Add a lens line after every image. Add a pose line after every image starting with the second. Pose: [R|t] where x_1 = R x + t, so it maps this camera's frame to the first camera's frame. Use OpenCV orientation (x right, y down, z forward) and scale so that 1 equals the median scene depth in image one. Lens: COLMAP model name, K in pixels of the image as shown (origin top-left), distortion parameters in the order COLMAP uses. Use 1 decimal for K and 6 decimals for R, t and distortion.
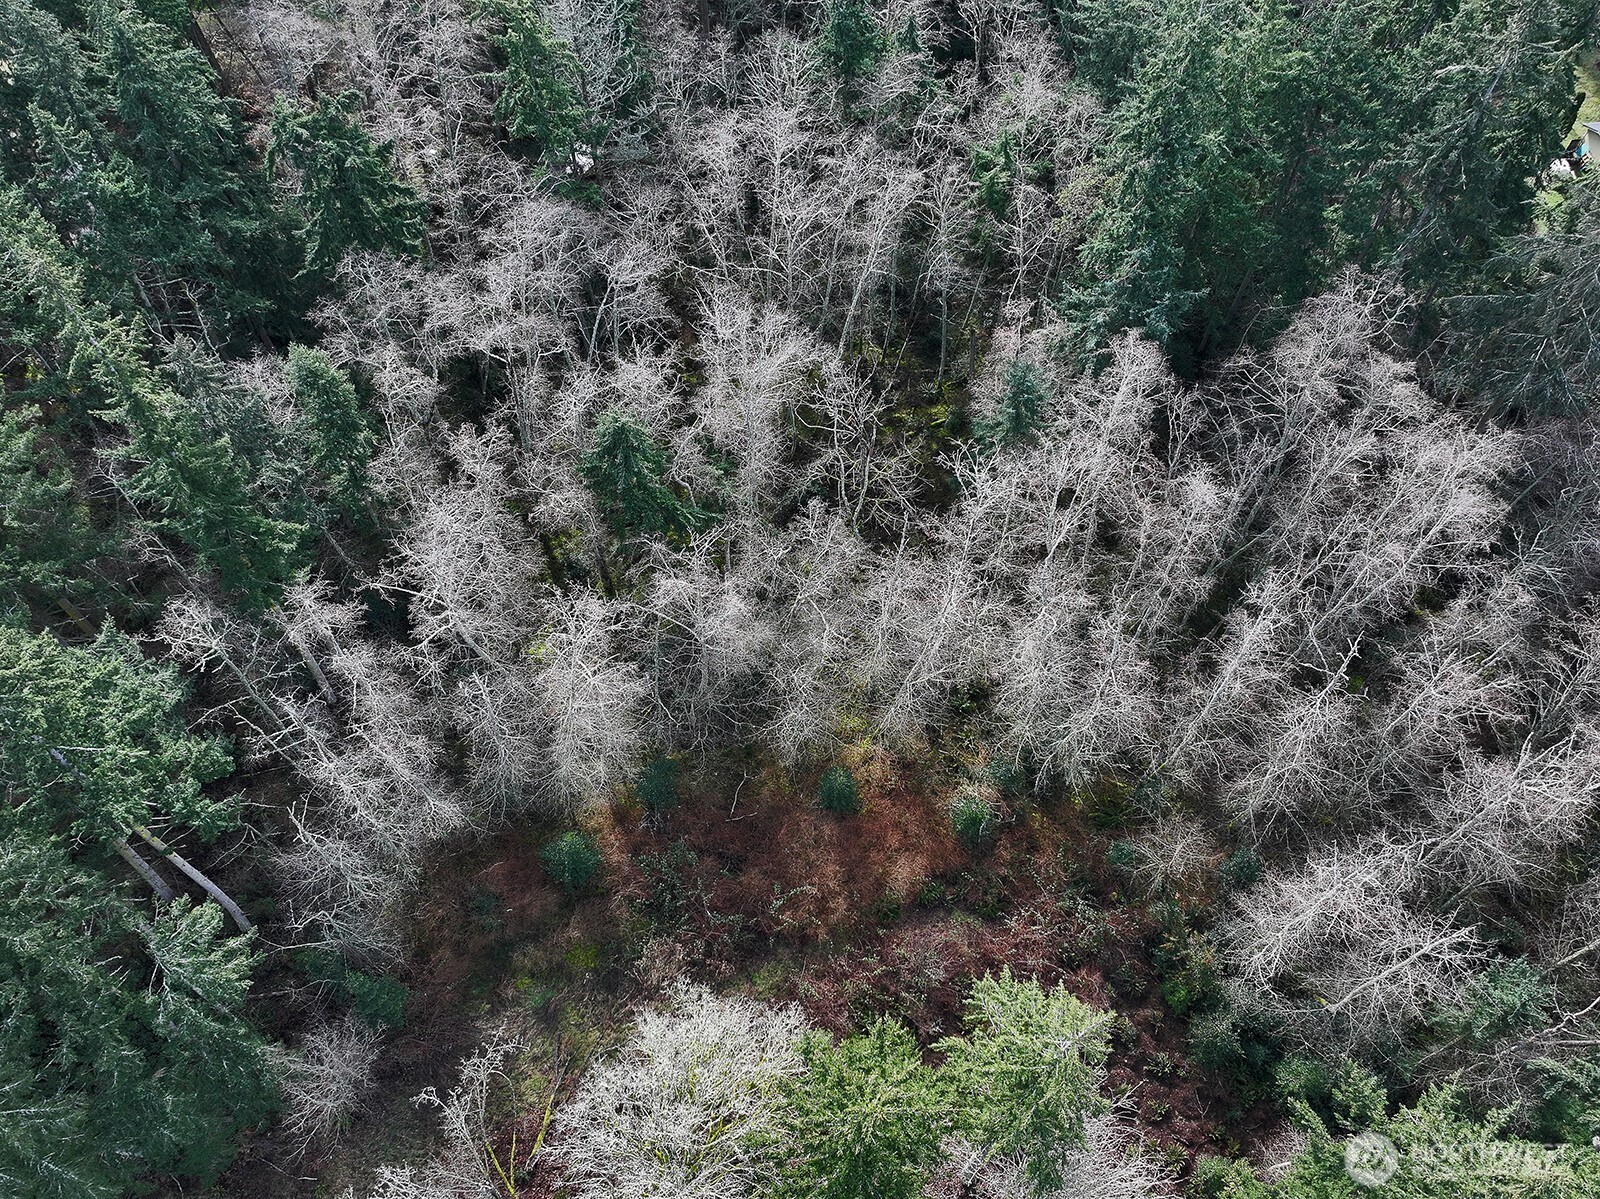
lens RADIAL K [[1293.5, 0, 800.0], [0, 1293.5, 599.5], [0, 0, 1]] dist [-0.001512, 0.010903]
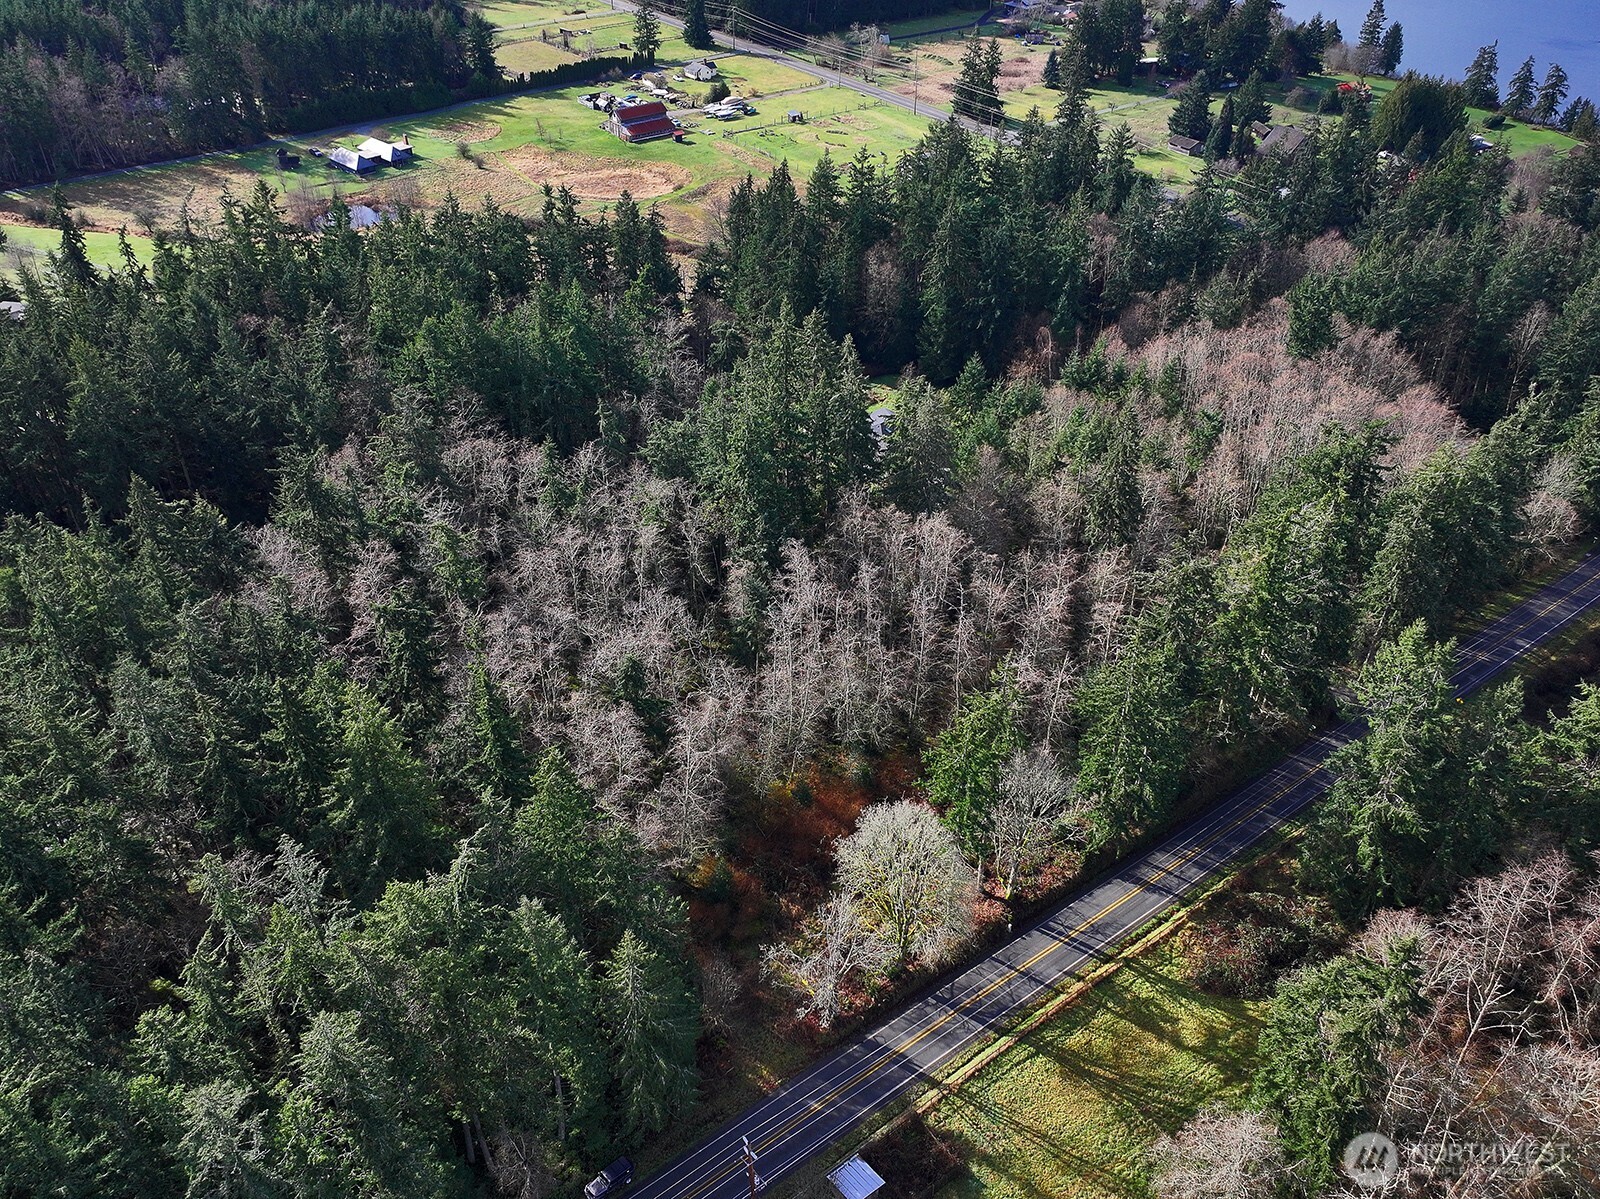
lens RADIAL K [[1293.5, 0, 800.0], [0, 1293.5, 599.5], [0, 0, 1]] dist [-0.001512, 0.010903]
pose [[0.751962, -0.392392, 0.529700, -0.868074], [0.562127, 0.801415, -0.204321, 0.309807], [-0.344336, 0.451400, 0.823208, -0.689199]]
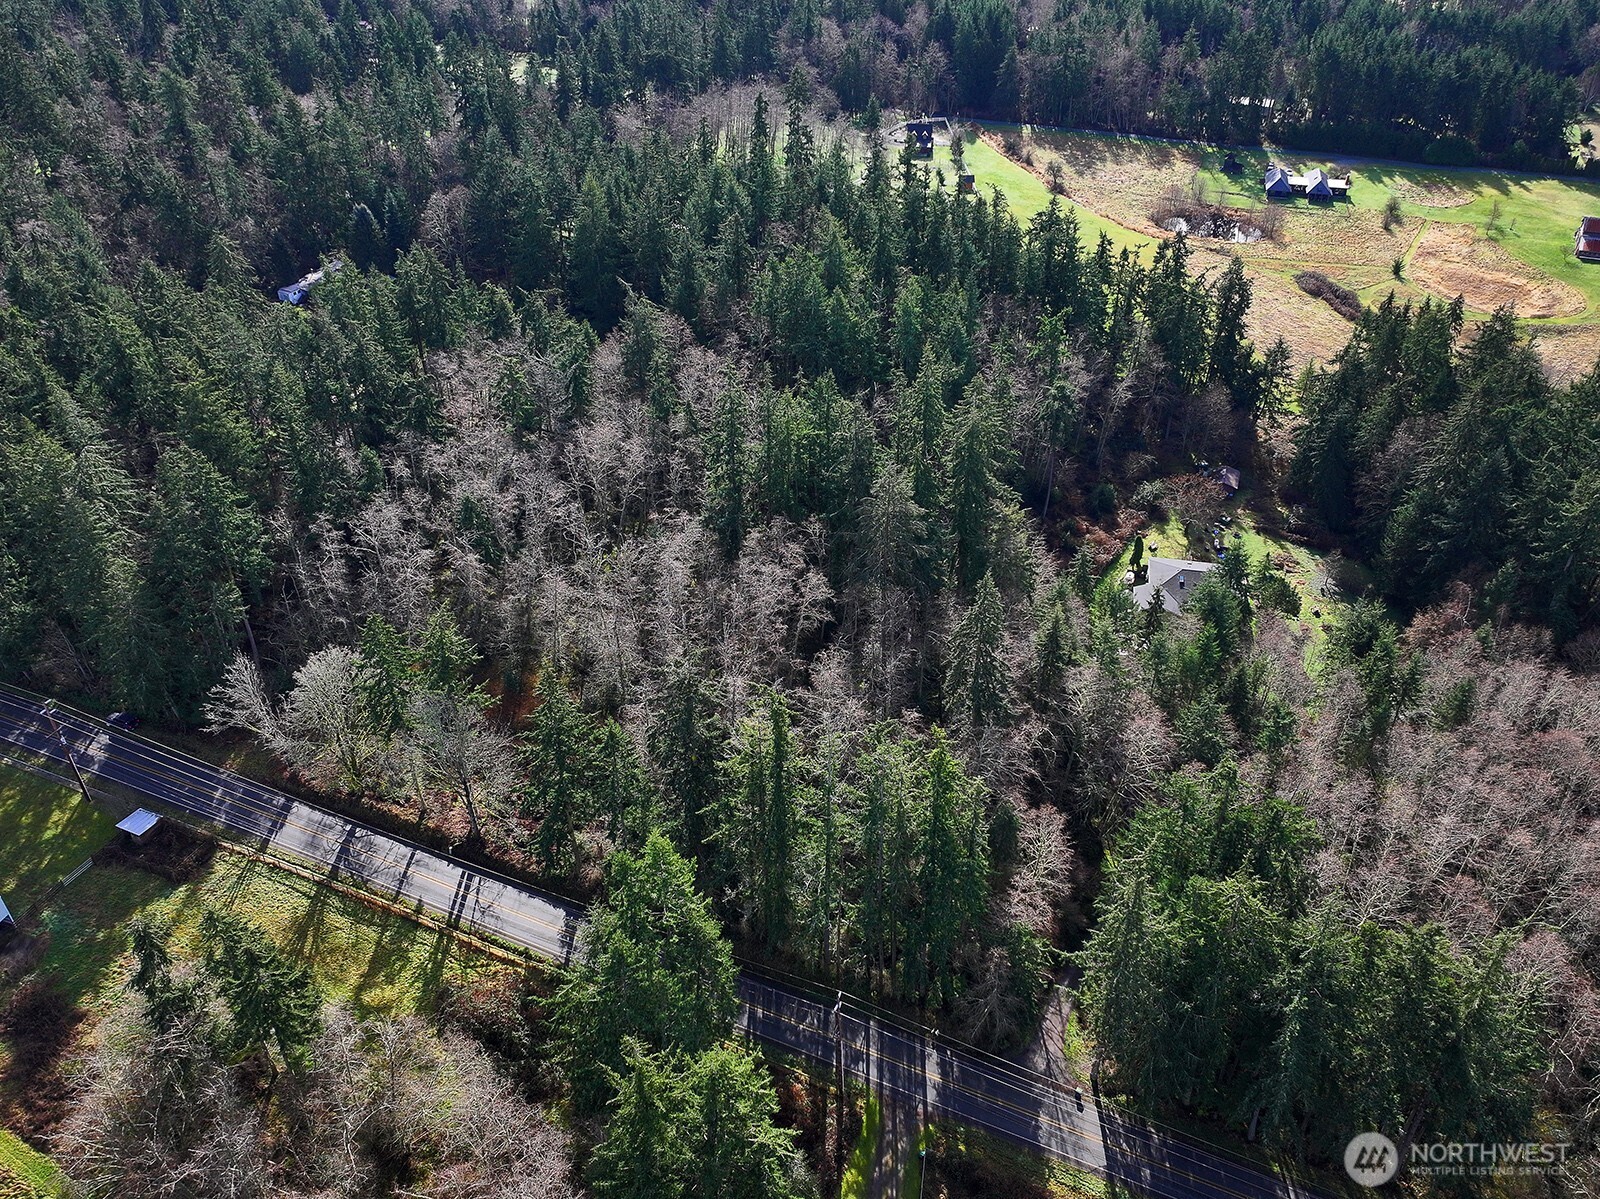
lens RADIAL K [[1293.5, 0, 800.0], [0, 1293.5, 599.5], [0, 0, 1]] dist [-0.001512, 0.010903]
pose [[0.942316, 0.184599, -0.279220, 1.089739], [-0.277755, 0.896754, -0.344507, 0.658138], [0.186796, 0.402189, 0.896299, -0.942908]]
